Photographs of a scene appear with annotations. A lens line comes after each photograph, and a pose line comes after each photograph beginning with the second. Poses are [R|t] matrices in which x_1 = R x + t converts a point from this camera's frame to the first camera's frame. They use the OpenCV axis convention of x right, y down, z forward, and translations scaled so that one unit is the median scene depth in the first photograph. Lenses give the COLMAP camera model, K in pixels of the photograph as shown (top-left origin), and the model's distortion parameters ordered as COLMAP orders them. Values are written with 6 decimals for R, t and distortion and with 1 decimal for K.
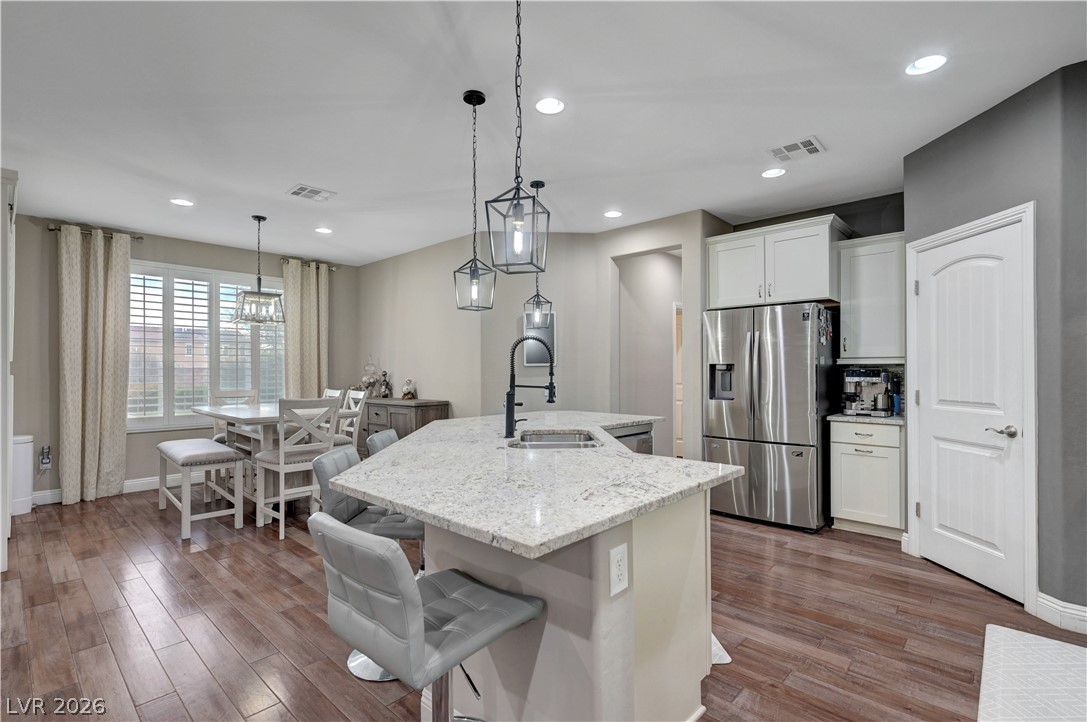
lens RADIAL K [[503.7, 0, 546.2], [0, 503.7, 368.0], [0, 0, 1]] dist [-0.003200, 0.001696]
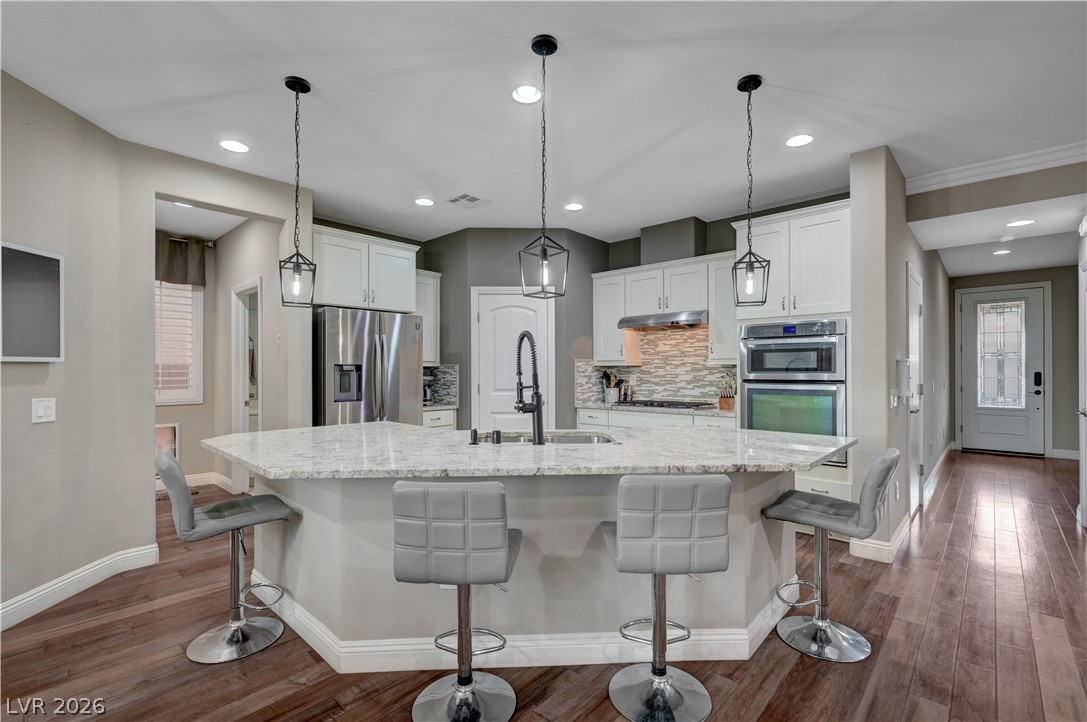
lens RADIAL K [[490.4, 0, 549.2], [0, 490.4, 369.1], [0, 0, 1]] dist [-0.000581, 0.001562]
pose [[-0.006792, 0.005050, 0.999964, -0.556886], [-0.001635, 0.999986, -0.005061, 0.004713], [-0.999976, -0.001670, -0.006784, 0.577941]]
